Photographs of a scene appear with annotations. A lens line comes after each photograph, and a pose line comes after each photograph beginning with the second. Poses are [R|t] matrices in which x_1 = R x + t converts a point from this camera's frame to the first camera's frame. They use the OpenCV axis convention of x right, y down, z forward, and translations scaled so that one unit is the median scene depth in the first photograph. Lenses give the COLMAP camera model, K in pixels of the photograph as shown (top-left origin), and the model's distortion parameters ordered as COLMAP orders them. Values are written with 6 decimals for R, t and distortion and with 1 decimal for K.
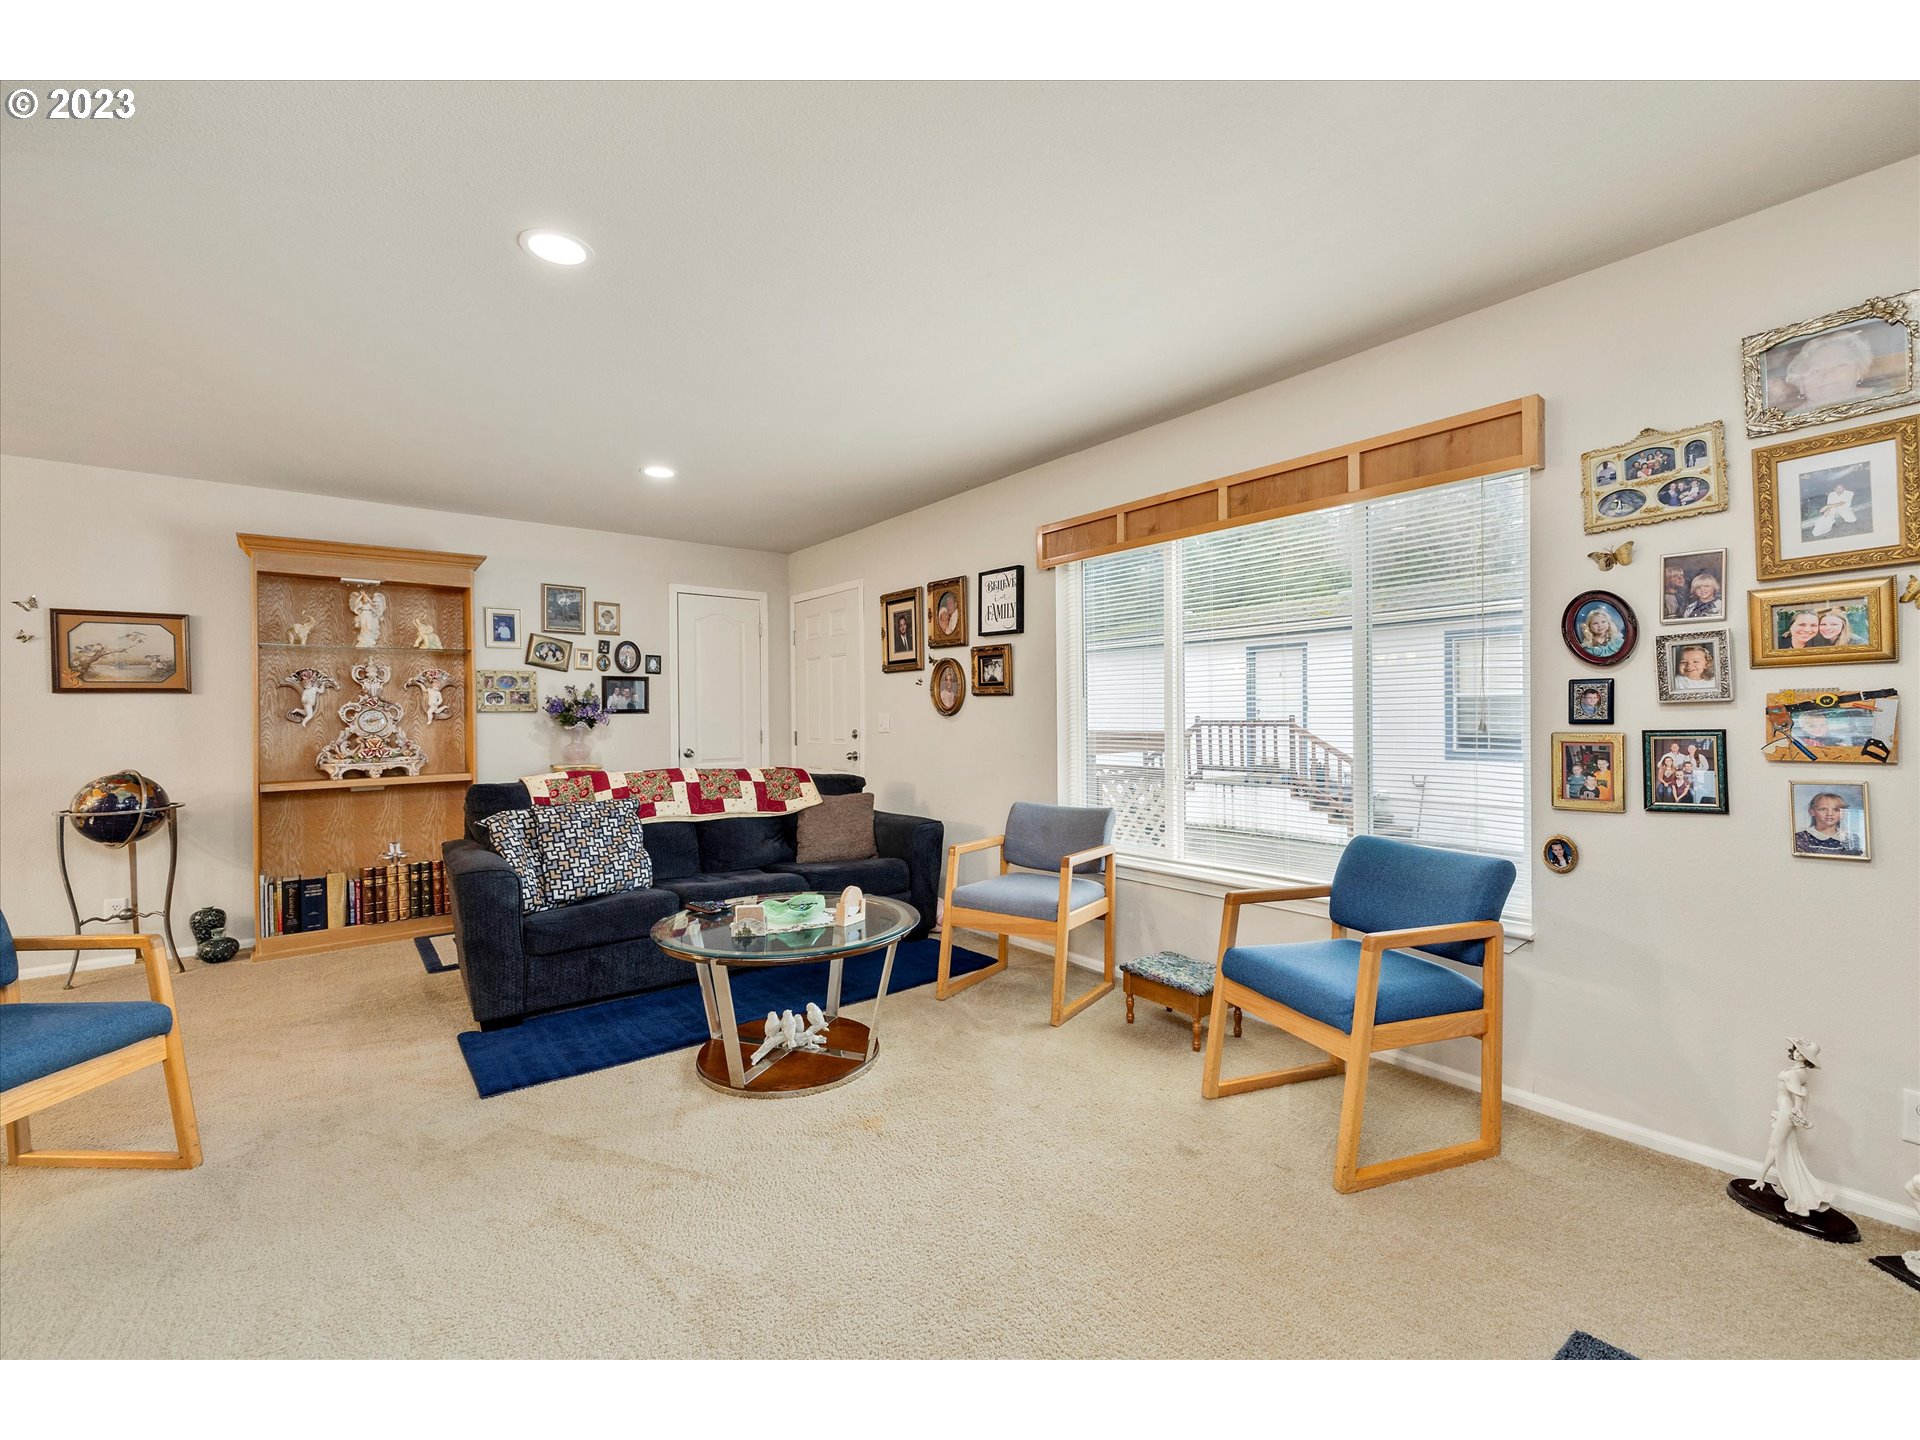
lens RADIAL K [[797.1, 0, 957.4], [0, 797.1, 706.9], [0, 0, 1]] dist [-0.001172, -0.000082]
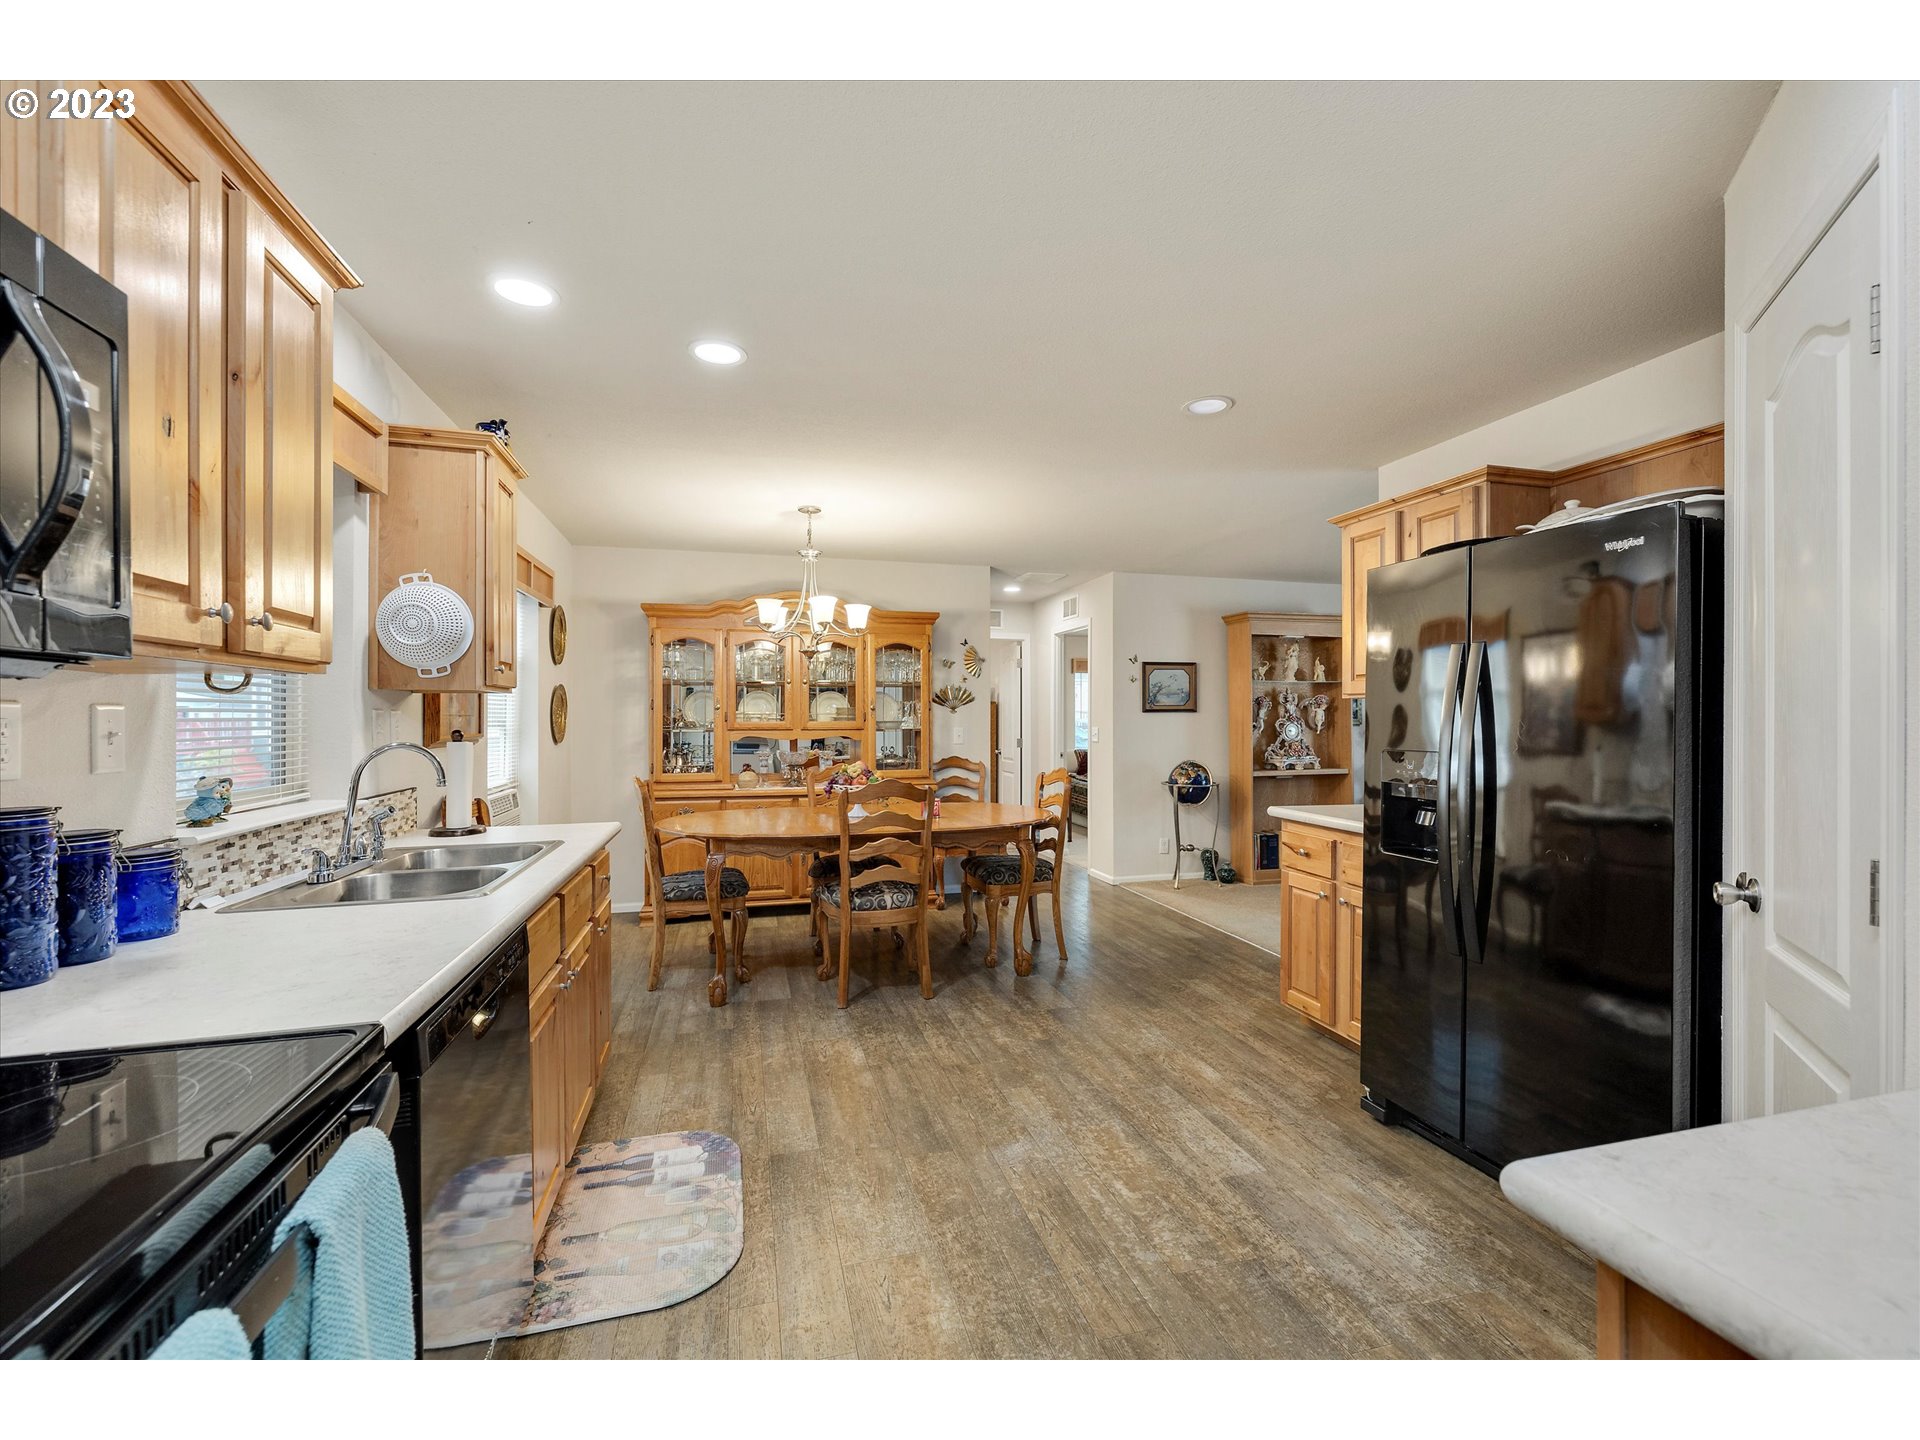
lens RADIAL K [[797.1, 0, 957.1], [0, 797.1, 724.2], [0, 0, 1]] dist [-0.001172, -0.000082]
pose [[0.919312, 0.003274, -0.393517, -0.782104], [-0.003202, 0.999995, 0.000840, 0.006465], [0.393517, 0.000488, 0.919317, -0.638674]]
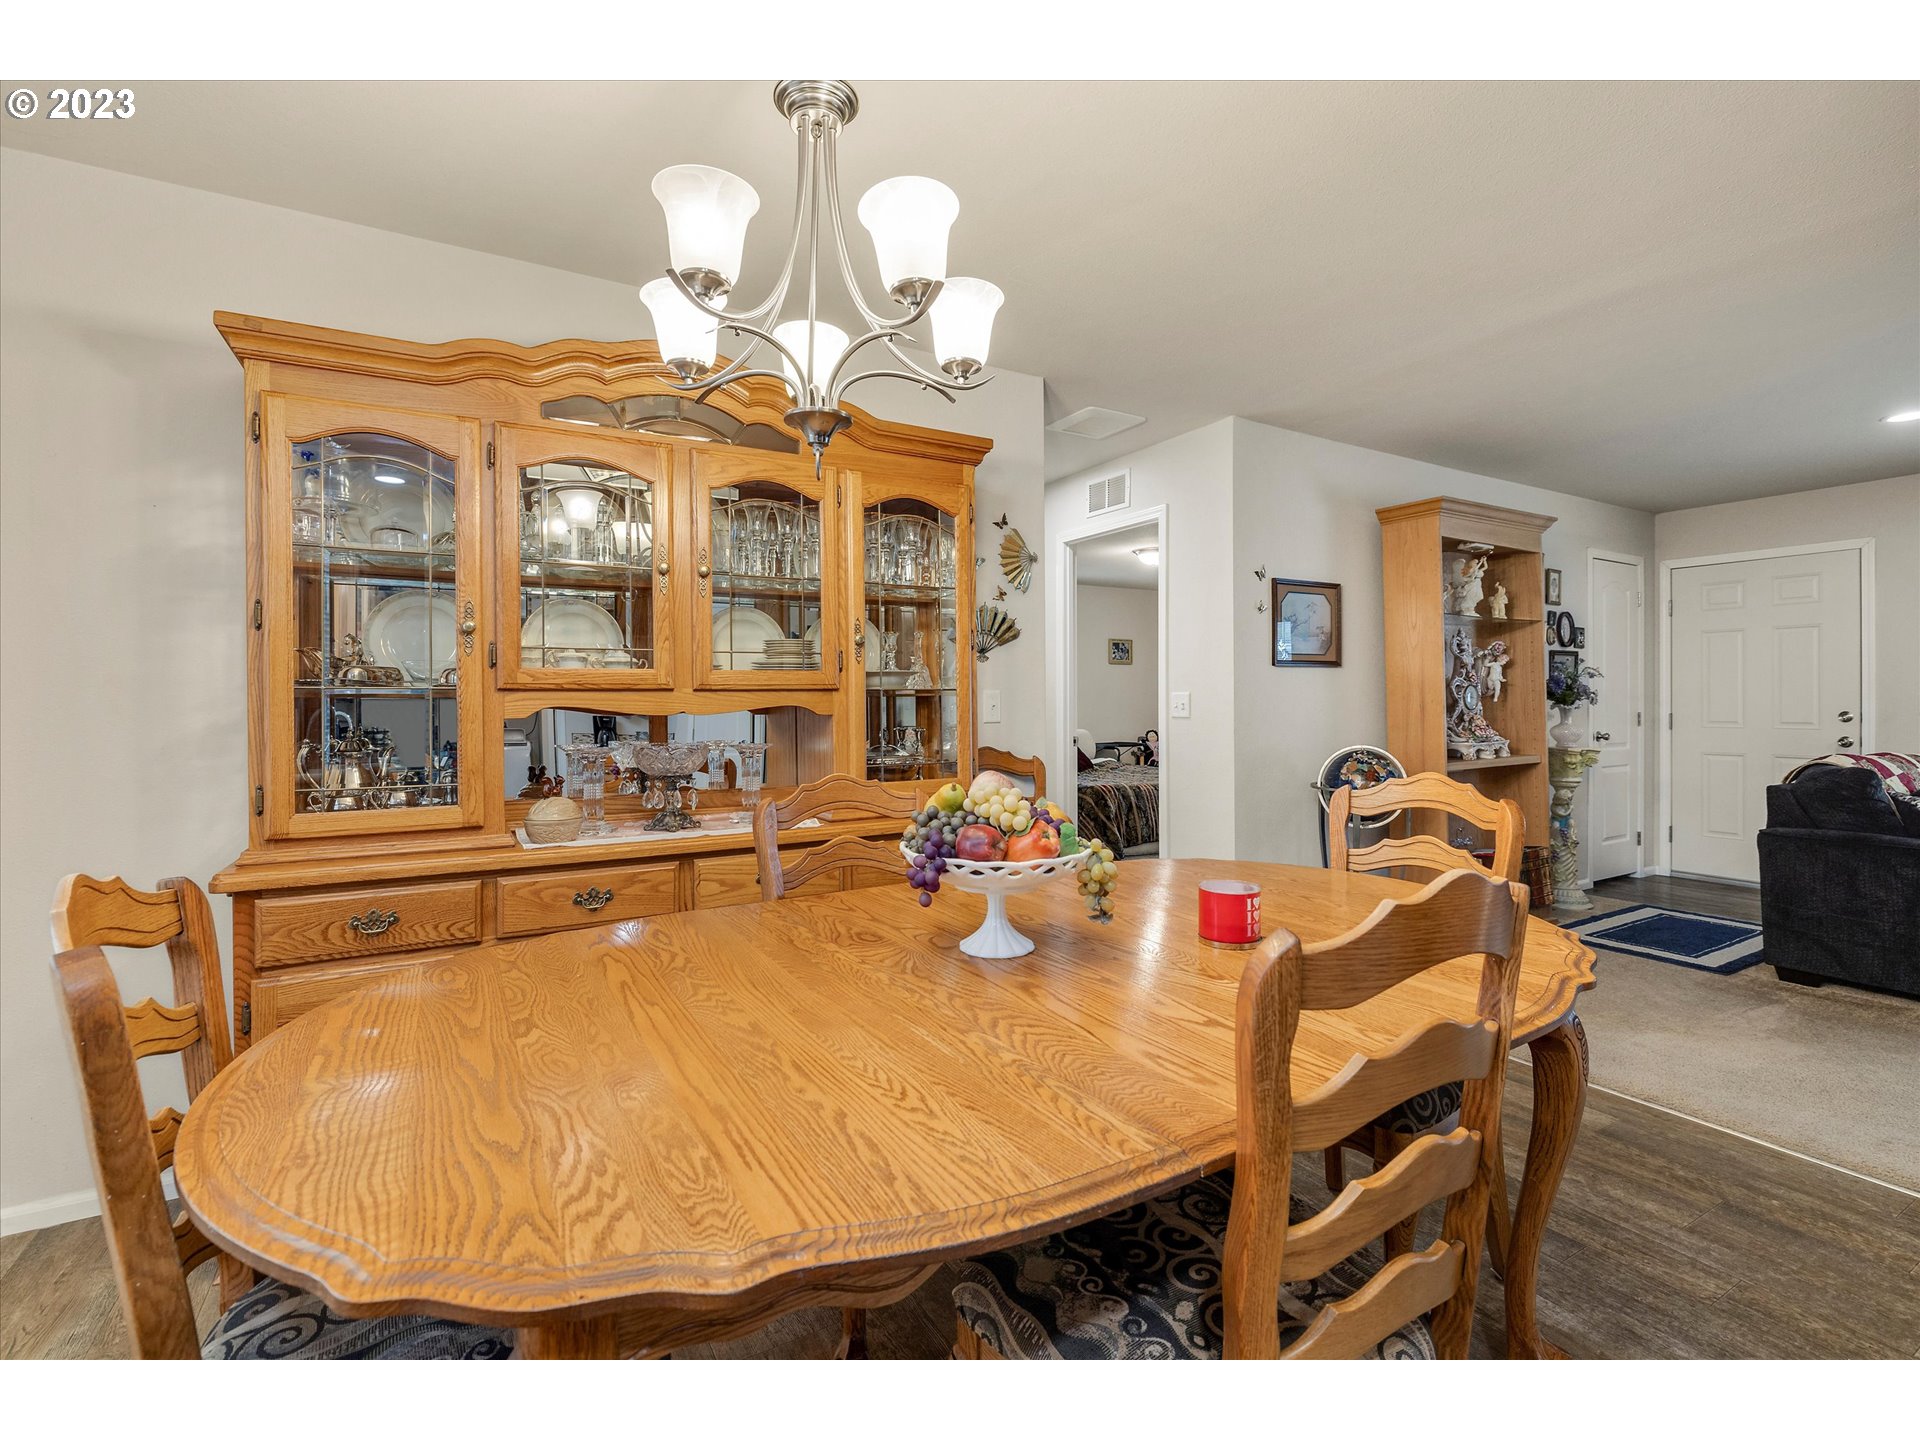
lens RADIAL K [[889.0, 0, 975.6], [0, 889.0, 712.2], [0, 0, 1]] dist [0.002348, -0.001913]
pose [[0.990611, 0.000691, -0.136712, -1.255553], [0.000644, 0.999953, 0.009720, 0.026136], [0.136712, -0.009716, 0.990563, -0.110598]]
